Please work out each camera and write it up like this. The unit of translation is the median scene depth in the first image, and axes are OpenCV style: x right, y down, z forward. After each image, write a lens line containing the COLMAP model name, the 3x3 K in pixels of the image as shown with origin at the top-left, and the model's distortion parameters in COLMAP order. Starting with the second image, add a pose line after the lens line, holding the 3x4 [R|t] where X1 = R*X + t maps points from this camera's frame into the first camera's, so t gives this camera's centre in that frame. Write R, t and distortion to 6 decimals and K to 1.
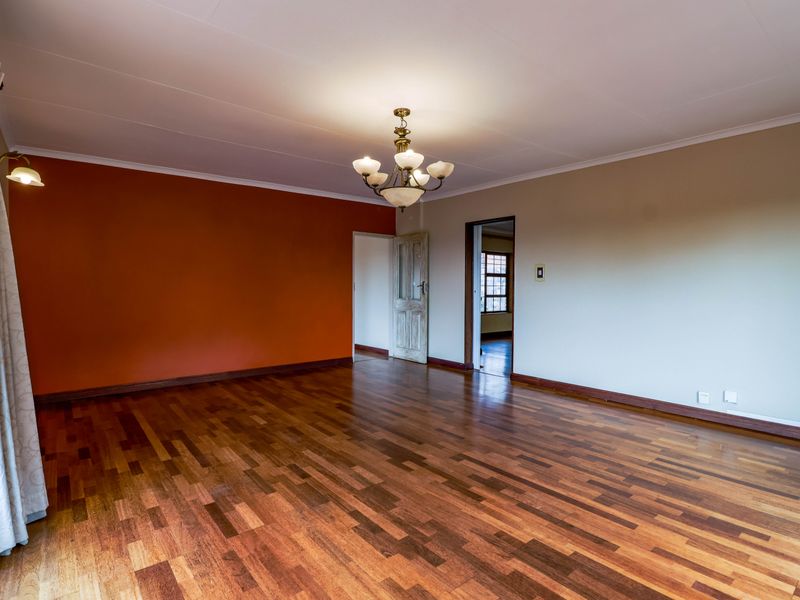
lens RADIAL K [[426.1, 0, 400.0], [0, 426.1, 300.0], [0, 0, 1]] dist [0.000317, -0.000305]
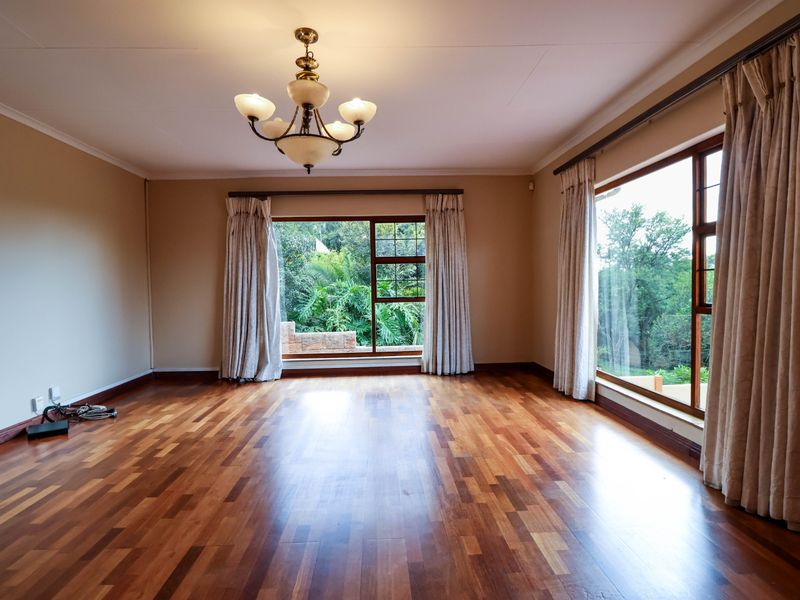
lens RADIAL K [[426.1, 0, 400.0], [0, 426.1, 300.0], [0, 0, 1]] dist [0.000317, -0.000305]
pose [[-0.801775, -0.009917, 0.597544, -0.654577], [0.035326, 0.997328, 0.063952, -0.037257], [-0.596581, 0.072384, -0.799282, 1.766084]]
